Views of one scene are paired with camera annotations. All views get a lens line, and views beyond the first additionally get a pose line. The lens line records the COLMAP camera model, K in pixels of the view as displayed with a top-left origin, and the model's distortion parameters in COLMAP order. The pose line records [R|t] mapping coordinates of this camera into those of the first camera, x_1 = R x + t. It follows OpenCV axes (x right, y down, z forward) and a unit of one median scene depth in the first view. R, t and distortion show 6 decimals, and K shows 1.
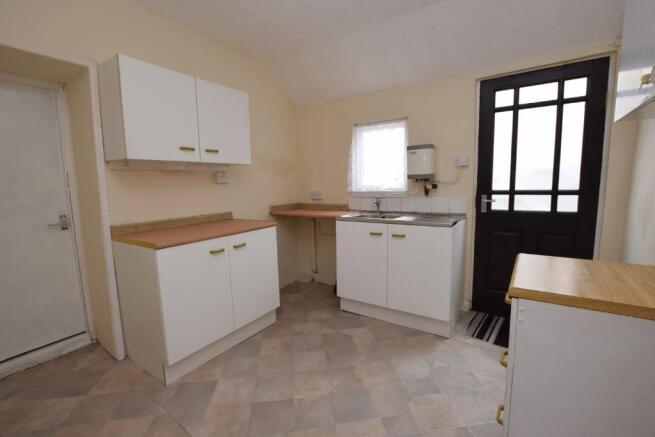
lens RADIAL K [[292.2, 0, 324.7], [0, 292.2, 215.6], [0, 0, 1]] dist [-0.003775, -0.000246]
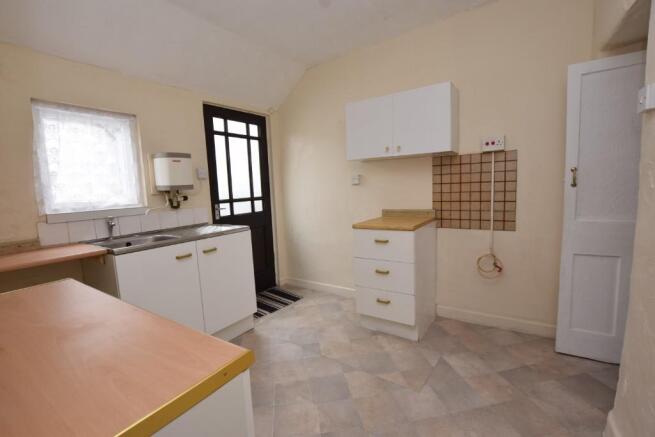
lens RADIAL K [[292.2, 0, 324.7], [0, 292.2, 215.6], [0, 0, 1]] dist [-0.003775, -0.000246]
pose [[0.010048, -0.079185, 0.996809, -0.643113], [0.159121, 0.984284, 0.076586, -0.050471], [-0.987208, 0.157844, 0.022491, 0.606477]]
